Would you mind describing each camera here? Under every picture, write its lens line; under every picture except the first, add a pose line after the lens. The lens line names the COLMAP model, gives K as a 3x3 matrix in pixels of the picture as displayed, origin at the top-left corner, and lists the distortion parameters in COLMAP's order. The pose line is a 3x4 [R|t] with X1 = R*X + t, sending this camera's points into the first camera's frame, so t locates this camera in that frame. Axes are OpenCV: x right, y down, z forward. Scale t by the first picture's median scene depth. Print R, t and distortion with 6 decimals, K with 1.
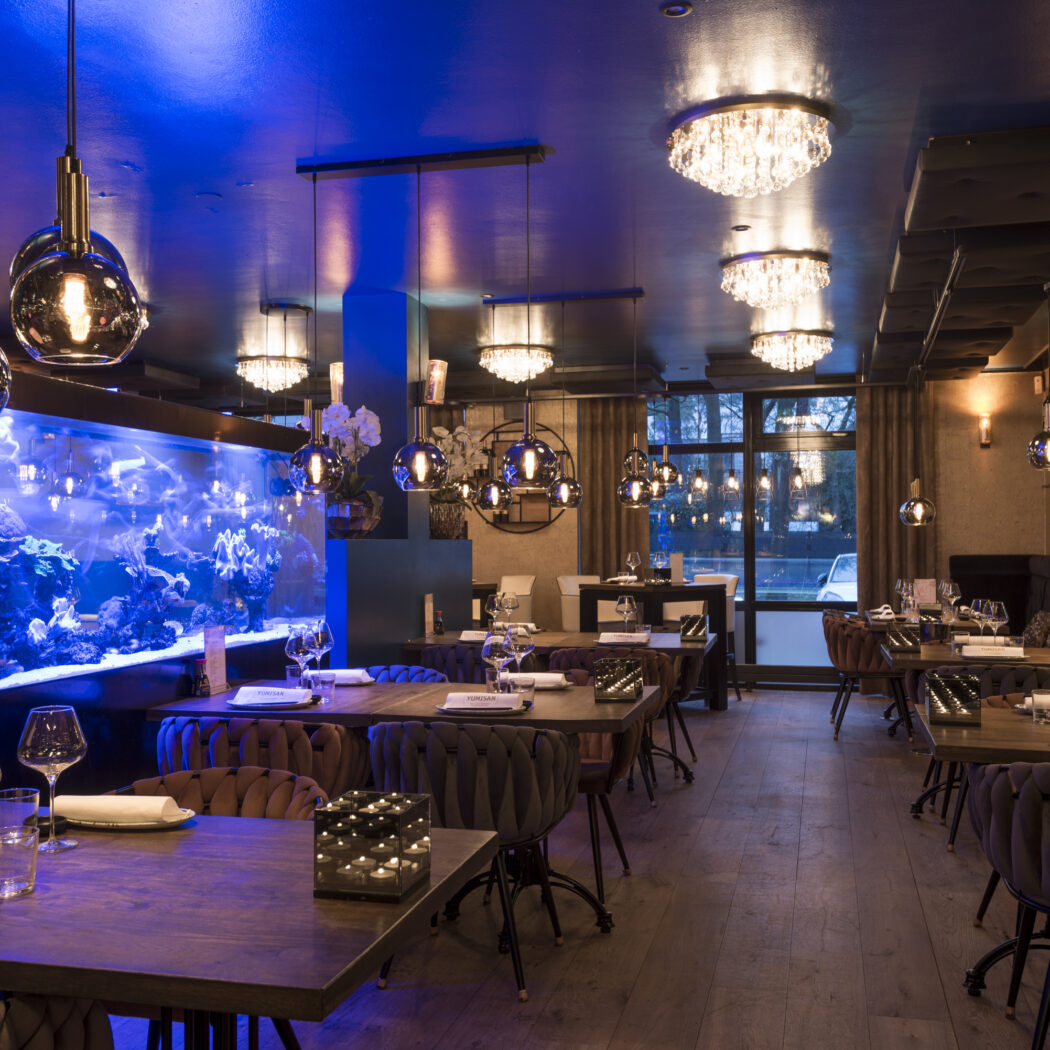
lens RADIAL K [[1249.8, 0, 524.9], [0, 1249.8, 526.8], [0, 0, 1]] dist [0.030051, 0.000000]
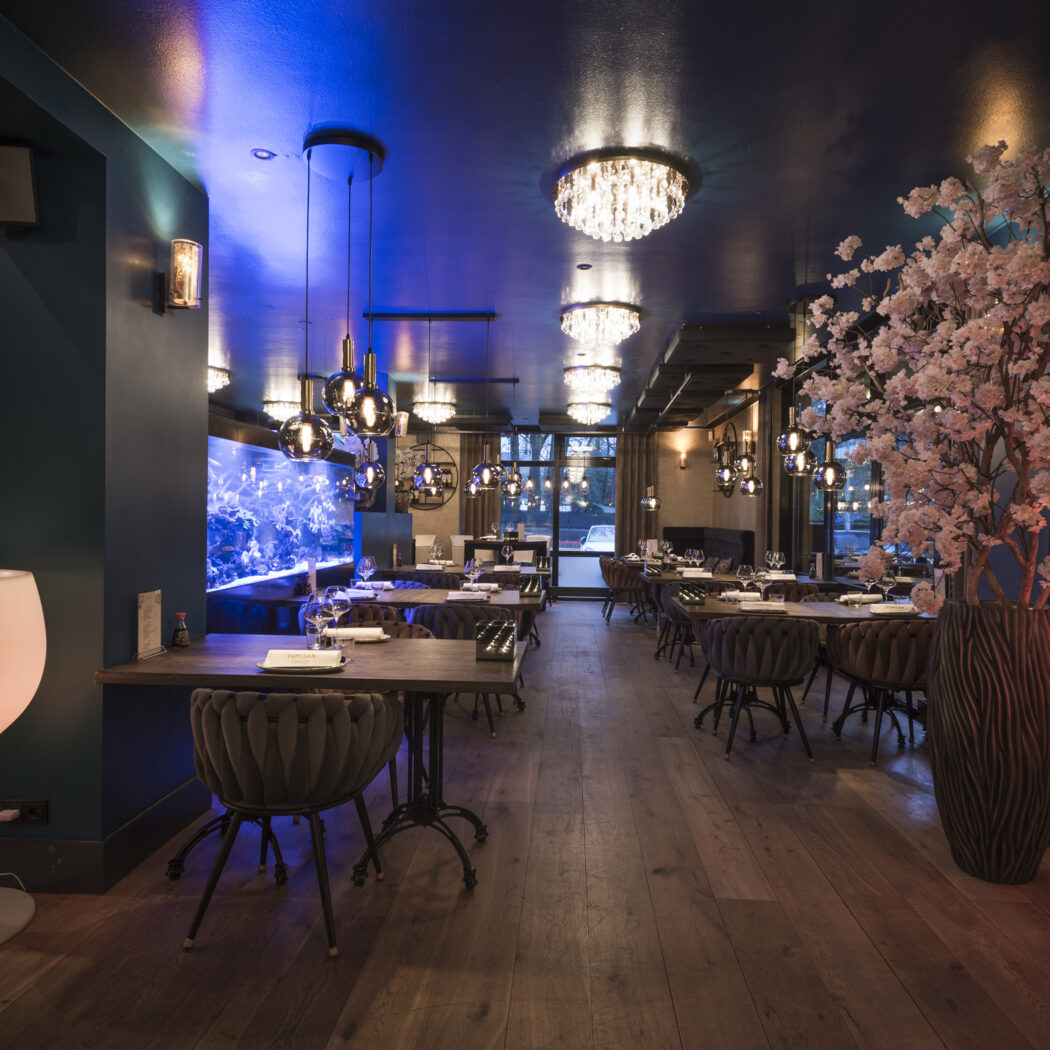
lens RADIAL K [[838.0, 0, 526.4], [0, 838.0, 527.2], [0, 0, 1]] dist [0.011317, 0.004688]
pose [[0.978971, 0.016512, 0.203332, -0.137294], [-0.021799, 0.999479, 0.023789, -0.002136], [-0.202834, -0.027721, 0.978821, -0.206138]]
